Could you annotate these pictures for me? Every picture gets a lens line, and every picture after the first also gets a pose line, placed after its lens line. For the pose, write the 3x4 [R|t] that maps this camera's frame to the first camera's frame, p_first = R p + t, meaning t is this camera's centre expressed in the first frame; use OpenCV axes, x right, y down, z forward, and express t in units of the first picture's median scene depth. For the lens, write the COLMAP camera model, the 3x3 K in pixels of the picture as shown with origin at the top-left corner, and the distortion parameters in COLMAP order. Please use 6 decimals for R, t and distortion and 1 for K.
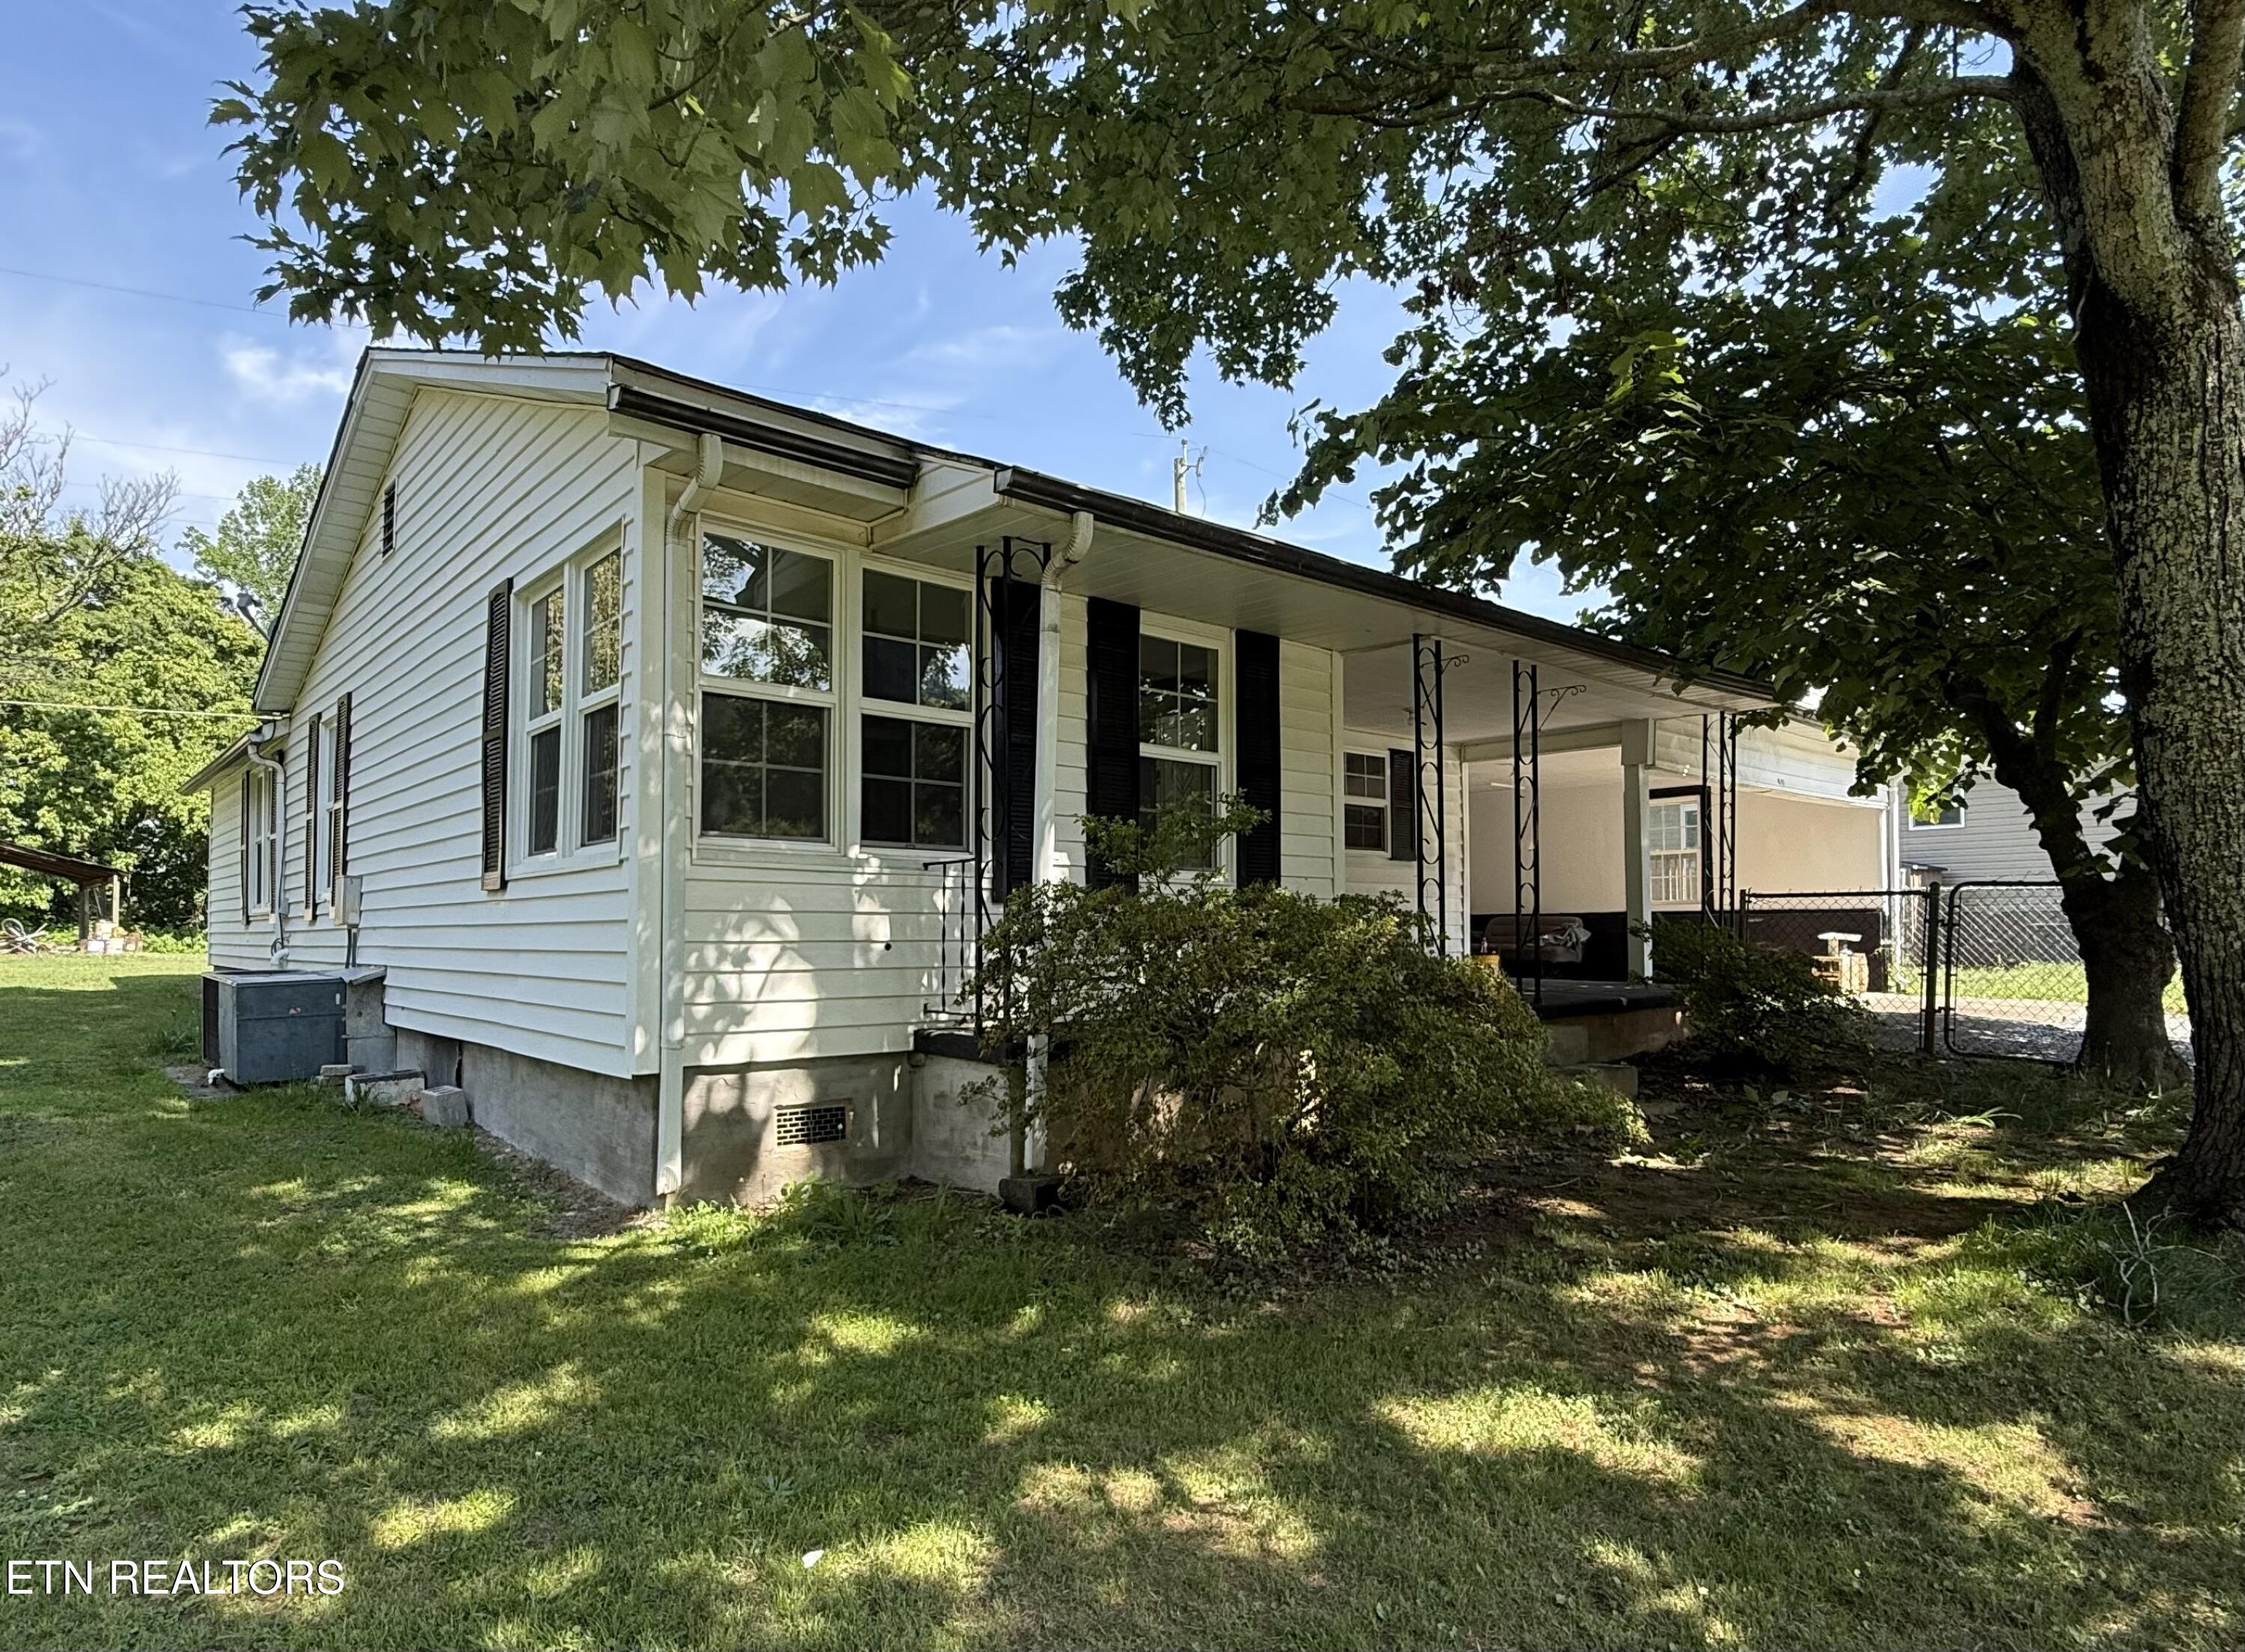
lens RADIAL K [[1260.2, 0, 1055.9], [0, 1260.2, 889.0], [0, 0, 1]] dist [-0.020107, 0.001351]
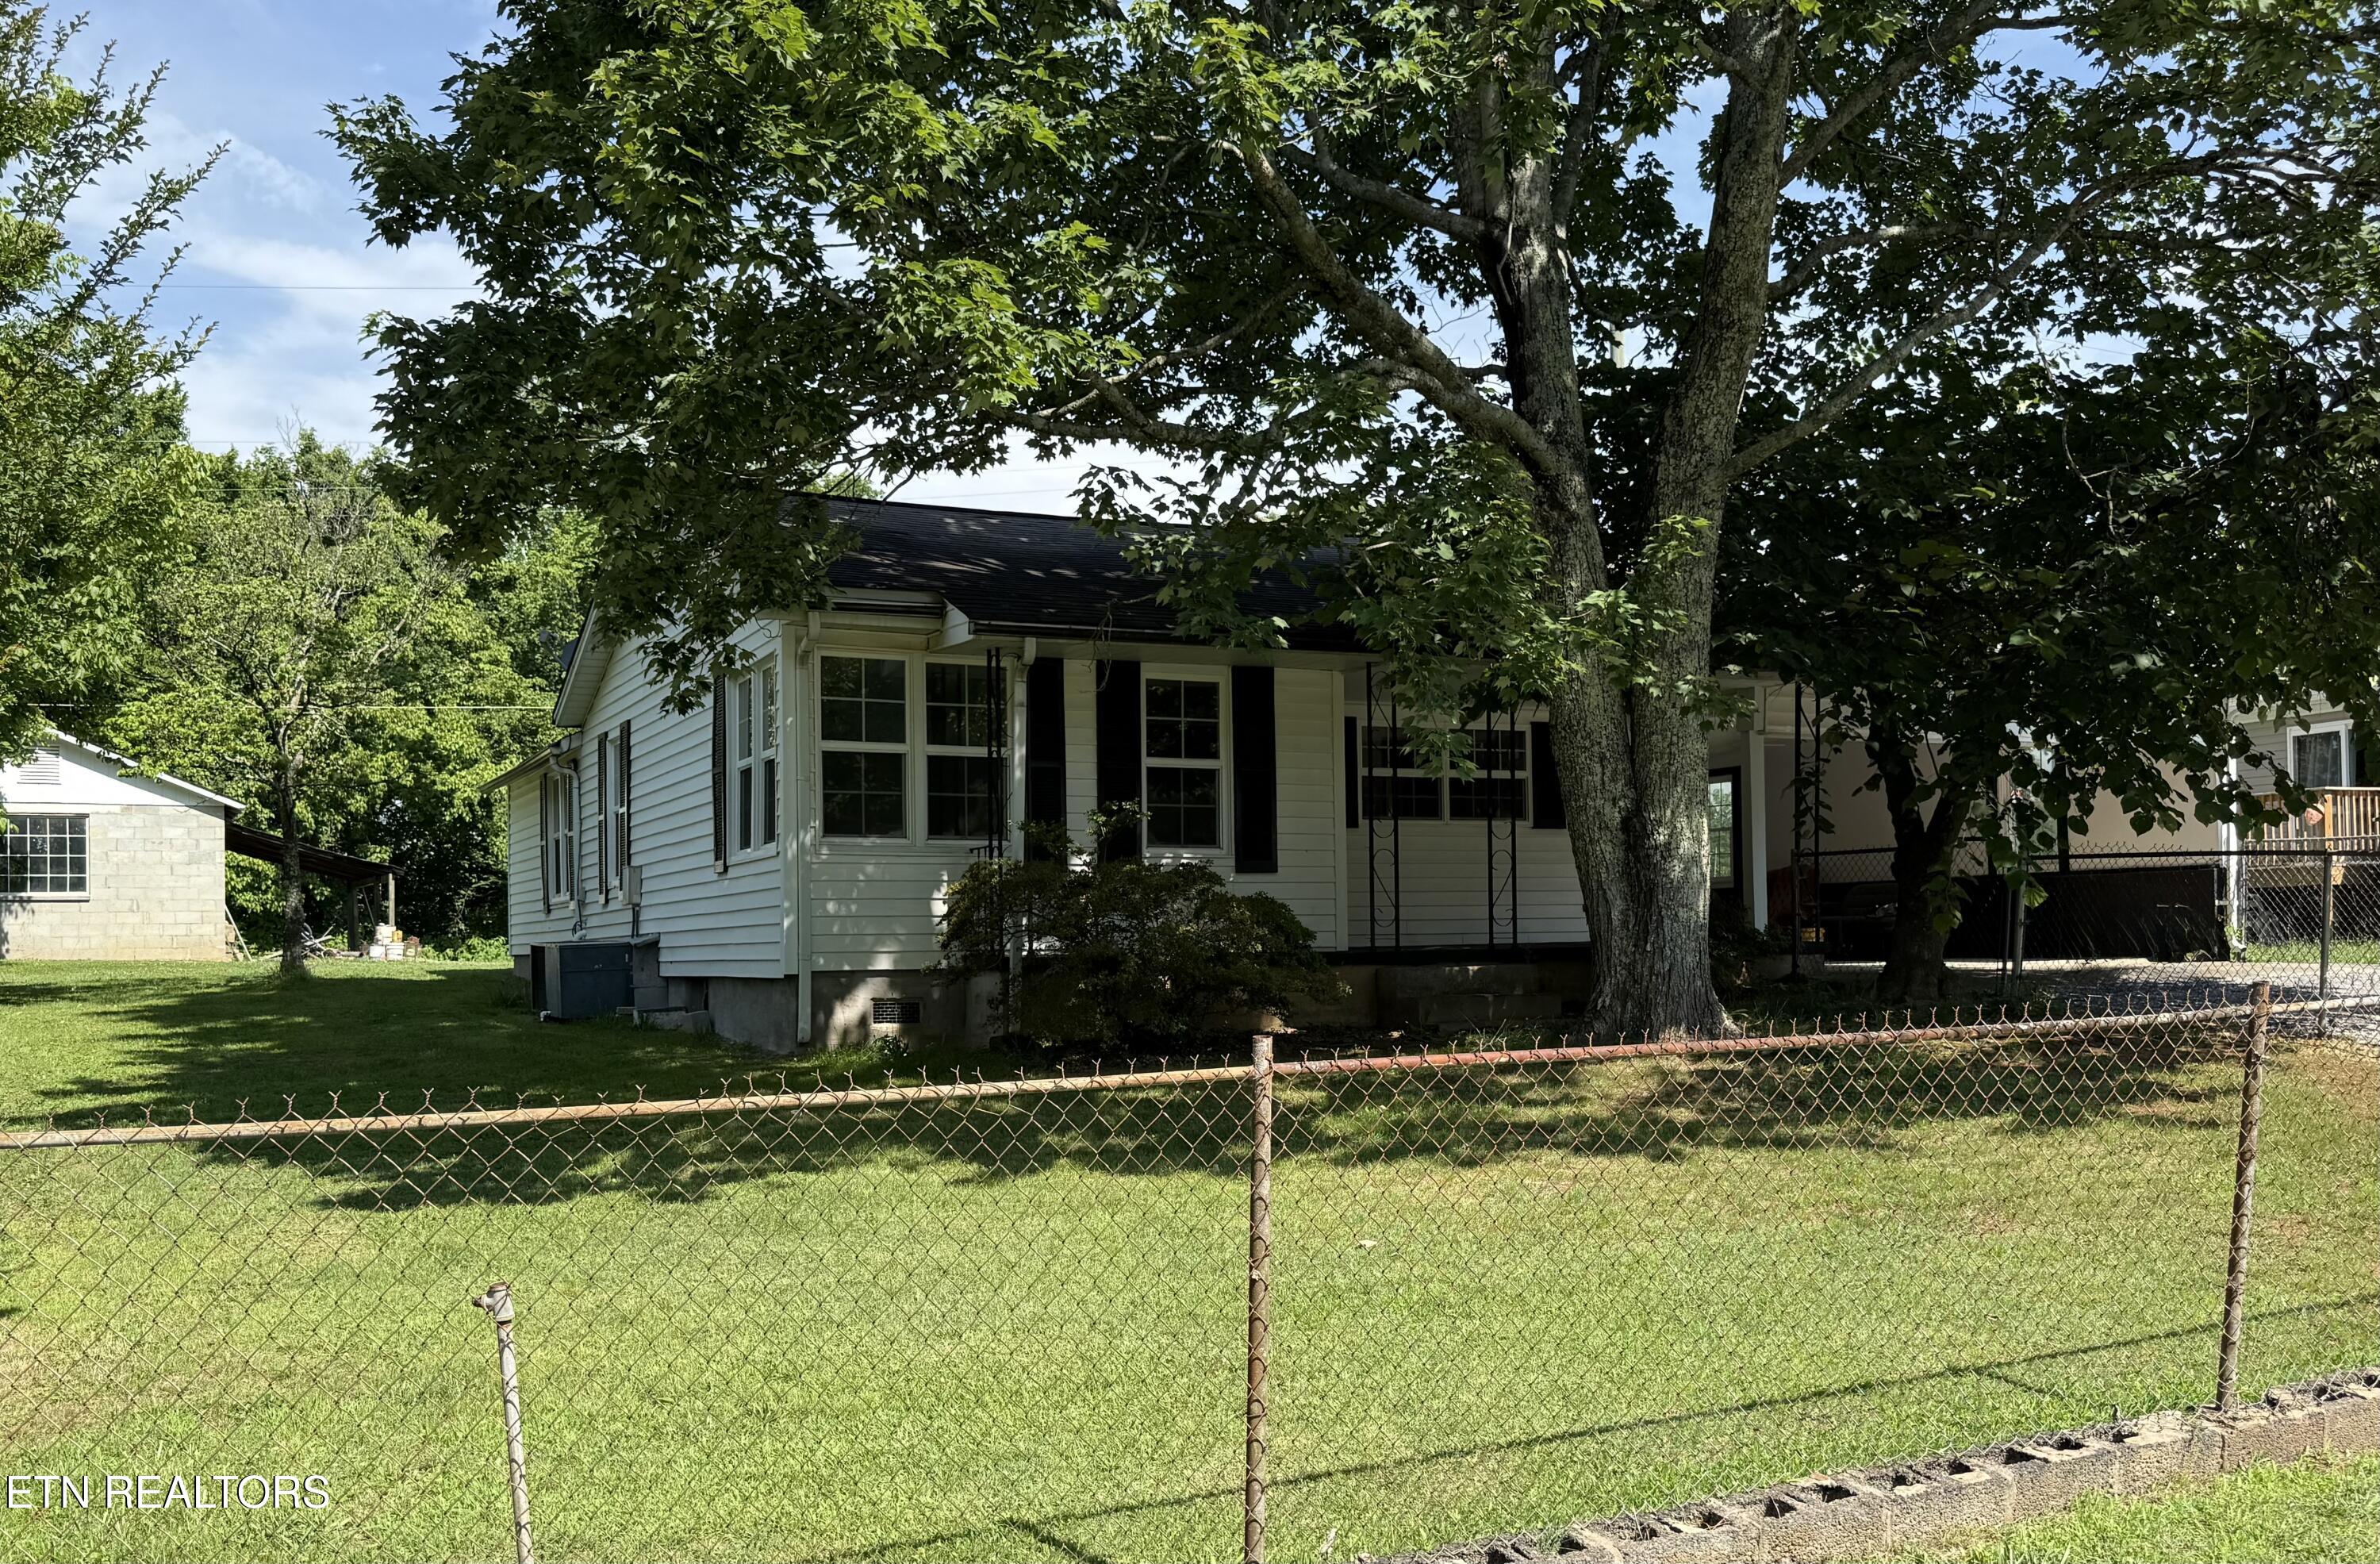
lens RADIAL K [[2097.2, 0, 1180.0], [0, 2097.2, 892.8], [0, 0, 1]] dist [0.044242, -0.007343]
pose [[0.966543, -0.019714, -0.255745, 0.558604], [0.022348, 0.999723, 0.007397, 0.014105], [0.255528, -0.012865, 0.966716, -0.993451]]
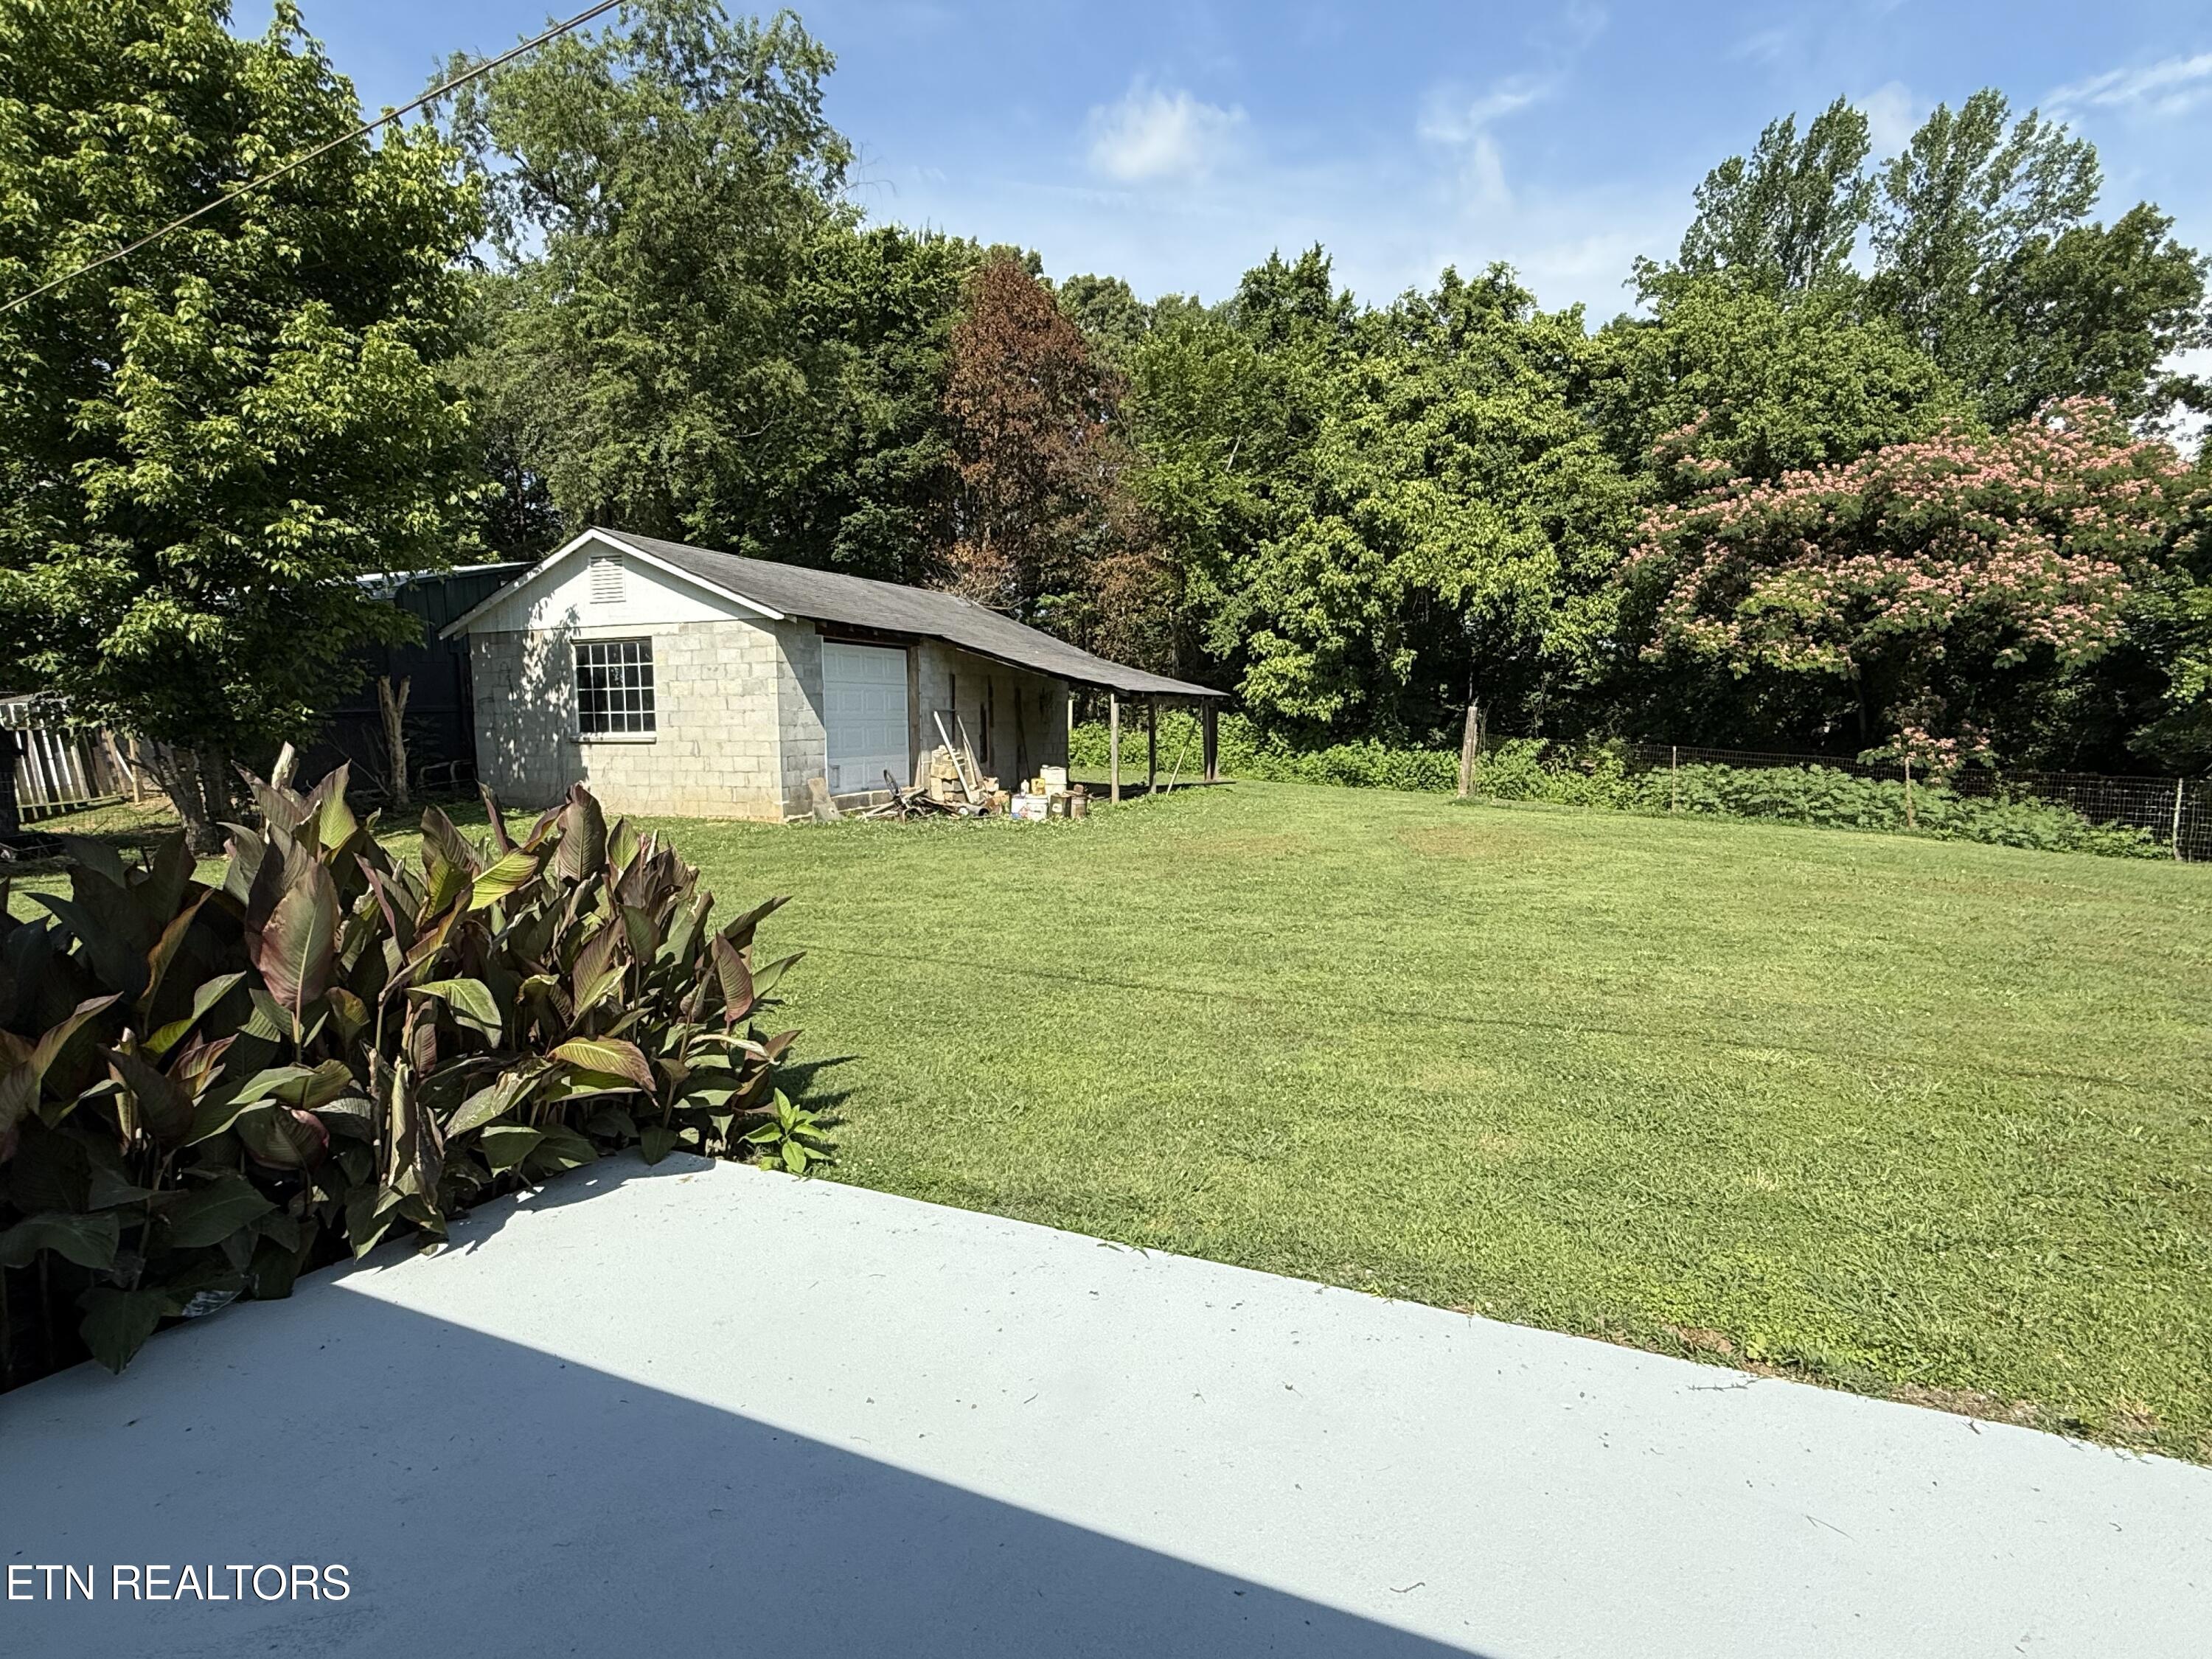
lens RADIAL K [[1192.7, 0, 1106.2], [0, 1192.7, 833.1], [0, 0, 1]] dist [0.004175, -0.001360]
pose [[0.416705, 0.083288, -0.905218, -0.487765], [0.044215, 0.992758, 0.111696, -0.024932], [0.907966, -0.086569, 0.410005, 2.258860]]
